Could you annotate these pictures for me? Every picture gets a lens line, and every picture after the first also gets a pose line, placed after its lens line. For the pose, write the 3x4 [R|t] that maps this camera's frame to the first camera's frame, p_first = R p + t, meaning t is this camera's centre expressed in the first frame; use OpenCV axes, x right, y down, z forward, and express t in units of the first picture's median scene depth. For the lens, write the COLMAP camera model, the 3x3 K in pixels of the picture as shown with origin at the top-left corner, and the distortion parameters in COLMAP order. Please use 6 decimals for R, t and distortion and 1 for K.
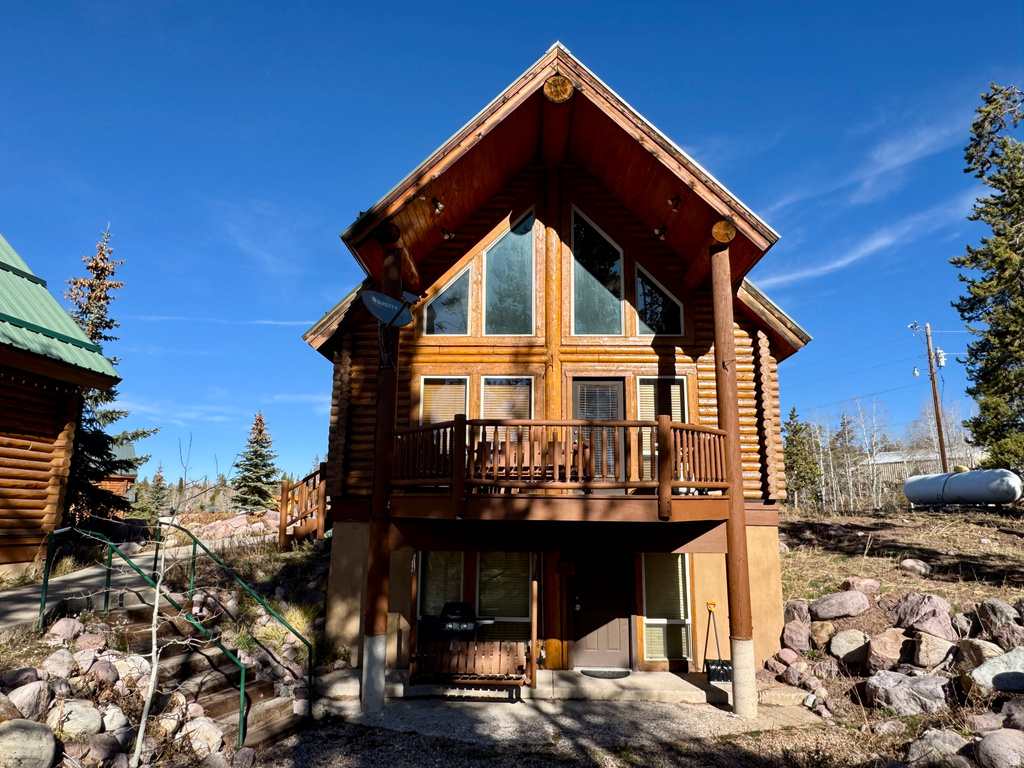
lens RADIAL K [[655.5, 0, 514.2], [0, 655.5, 382.4], [0, 0, 1]] dist [0.002487, 0.004072]
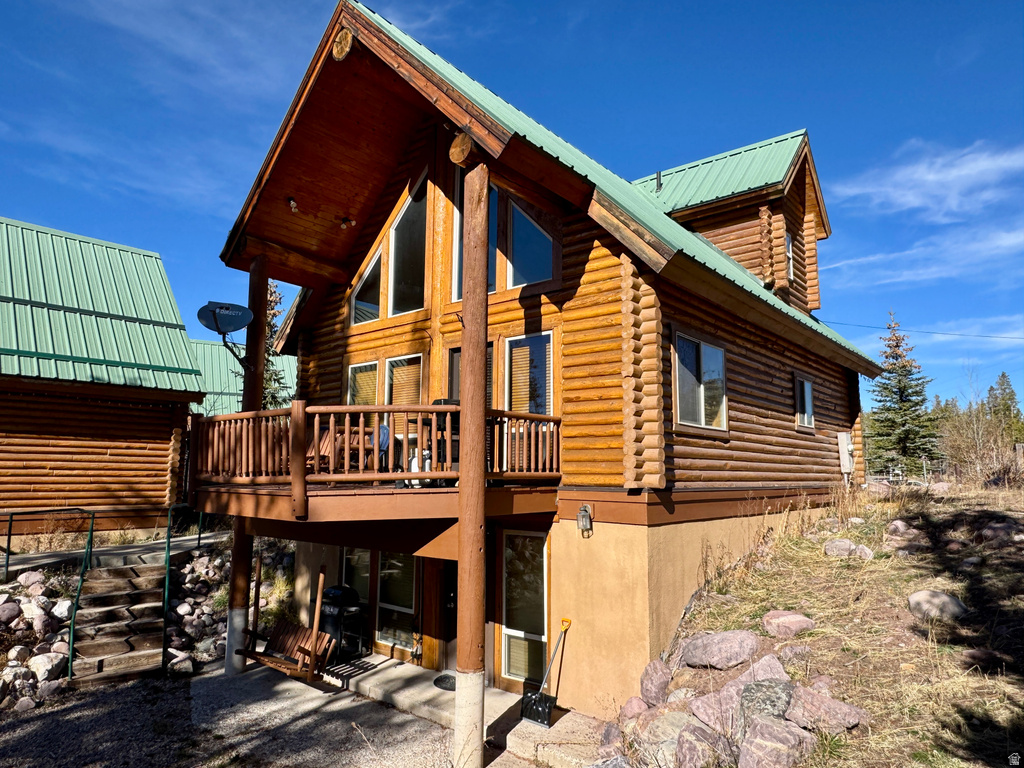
lens RADIAL K [[655.5, 0, 510.1], [0, 655.5, 385.4], [0, 0, 1]] dist [0.002487, 0.004072]
pose [[0.781147, -0.088146, -0.618093, 0.699931], [0.126554, 0.991787, 0.018502, 0.034396], [0.611386, -0.092675, 0.785887, 0.346559]]
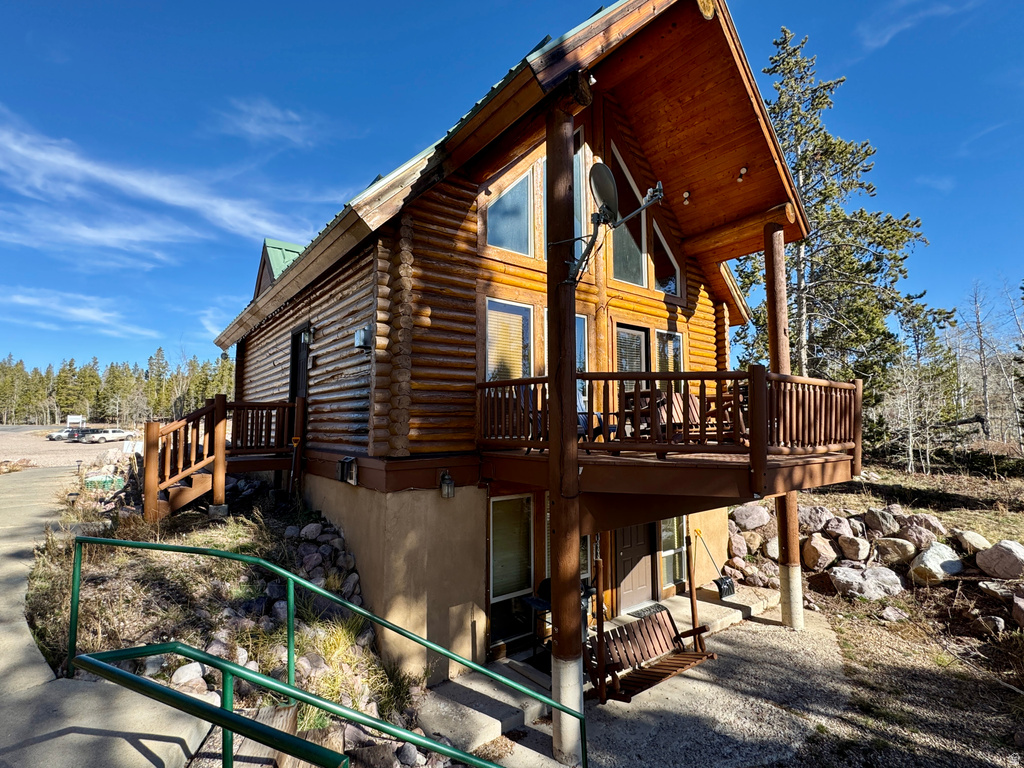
lens RADIAL K [[486.4, 0, 508.6], [0, 486.4, 381.6], [0, 0, 1]] dist [-0.002776, -0.000719]
pose [[0.775566, 0.044792, 0.629675, -0.485382], [-0.119105, 0.989947, 0.076281, 0.042846], [-0.619929, -0.134159, 0.773104, 0.530017]]
